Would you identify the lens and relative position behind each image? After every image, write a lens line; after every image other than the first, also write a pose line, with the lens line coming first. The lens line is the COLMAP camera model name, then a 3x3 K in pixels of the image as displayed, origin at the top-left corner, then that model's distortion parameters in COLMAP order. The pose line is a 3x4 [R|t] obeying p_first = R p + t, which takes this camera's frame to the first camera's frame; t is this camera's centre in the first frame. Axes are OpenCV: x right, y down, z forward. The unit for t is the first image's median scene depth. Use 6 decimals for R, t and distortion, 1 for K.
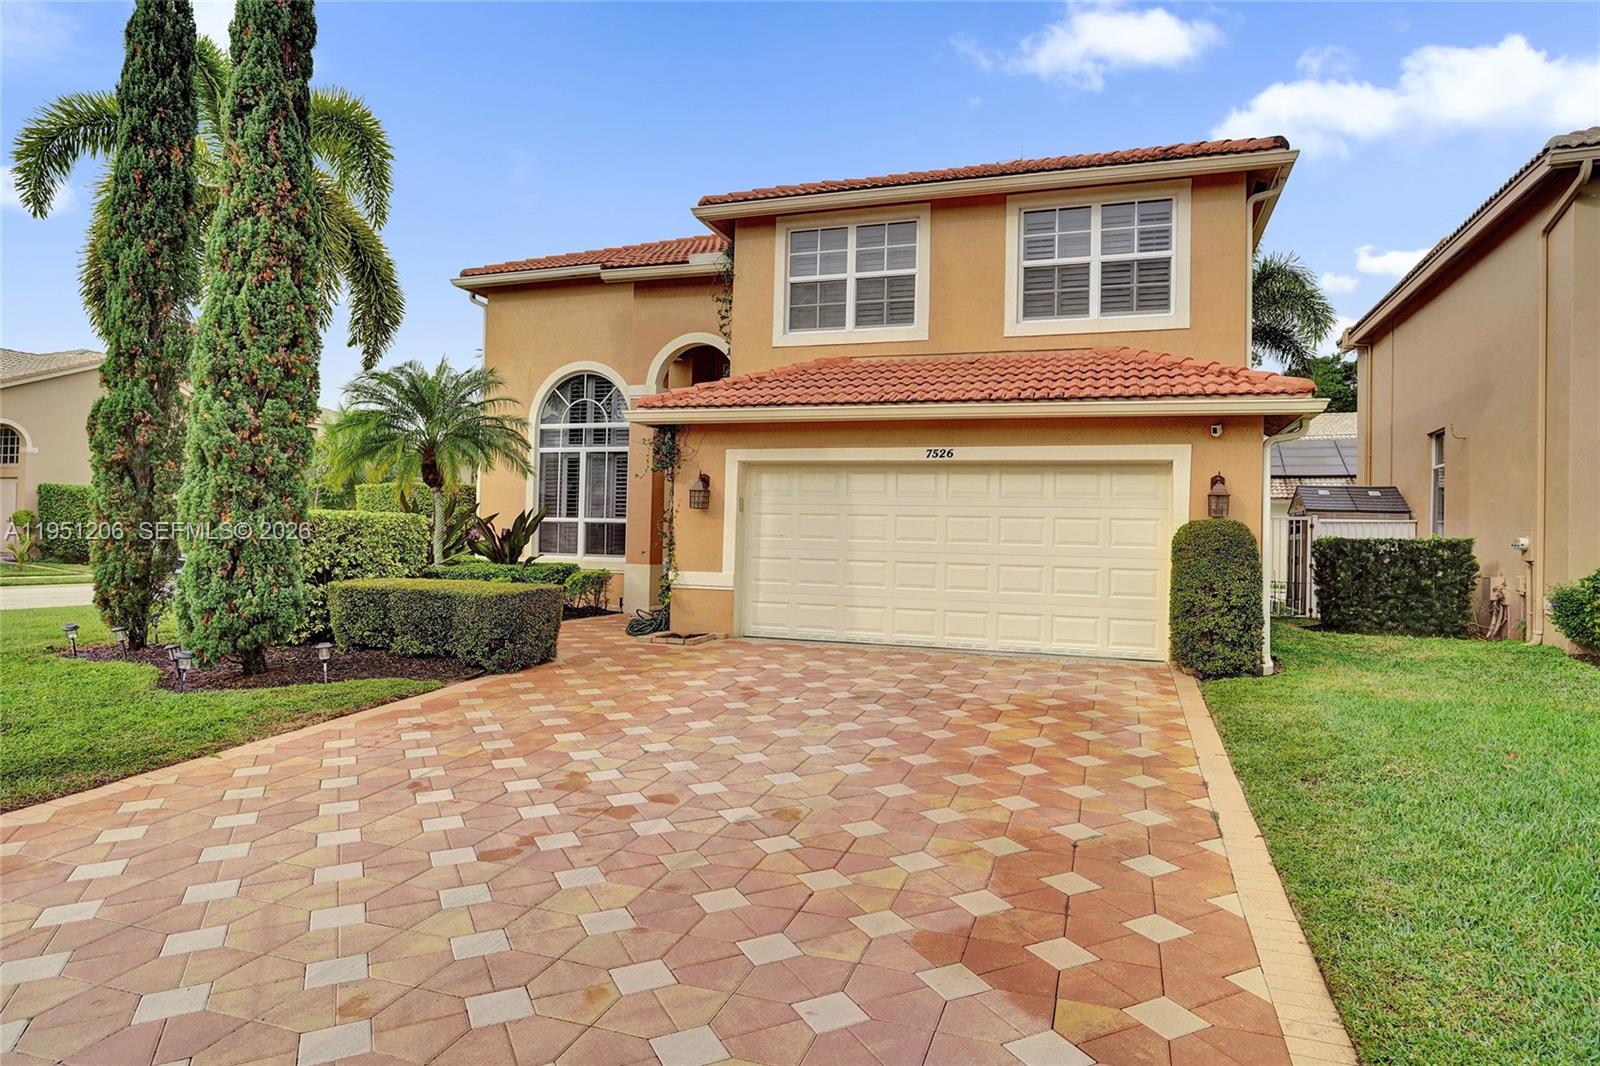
lens RADIAL K [[915.6, 0, 800.0], [0, 915.6, 533.0], [0, 0, 1]] dist [0.001202, 0.000337]
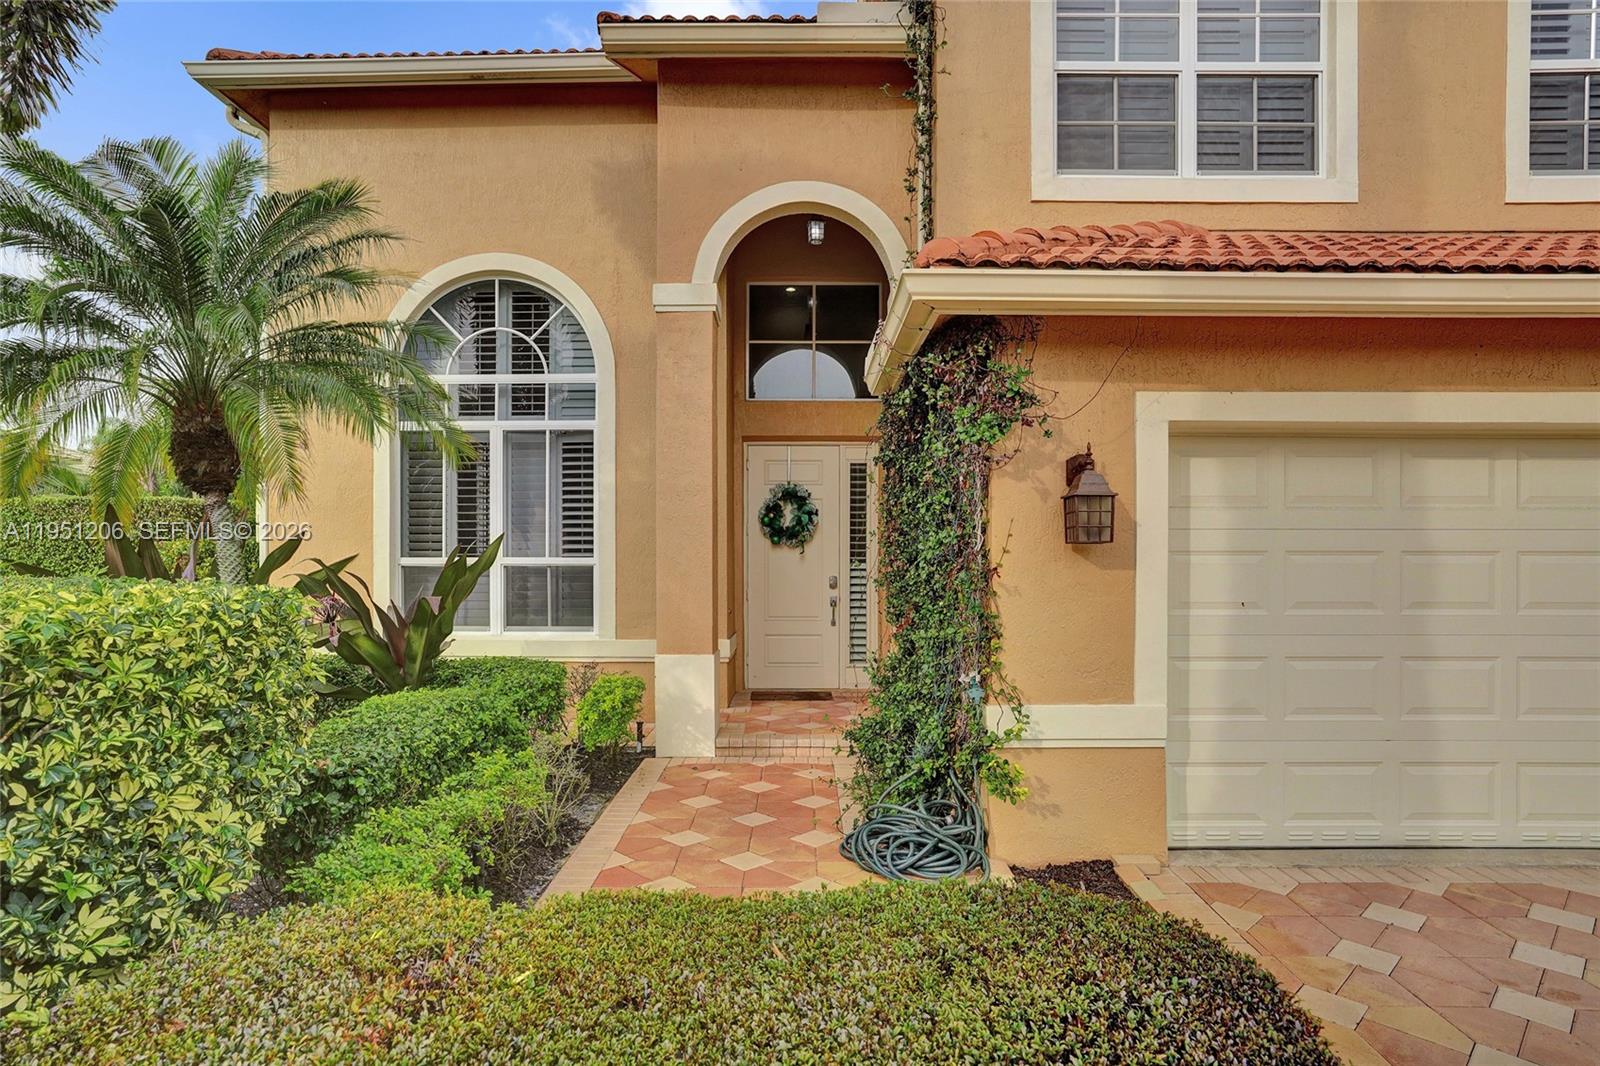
lens RADIAL K [[879.7, 0, 799.8], [0, 879.7, 564.1], [0, 0, 1]] dist [-0.006079, -0.000885]
pose [[0.947886, -0.025515, 0.317585, -0.327053], [0.020873, 0.999620, 0.018010, -0.025747], [-0.317924, -0.010442, 0.948059, 0.662636]]
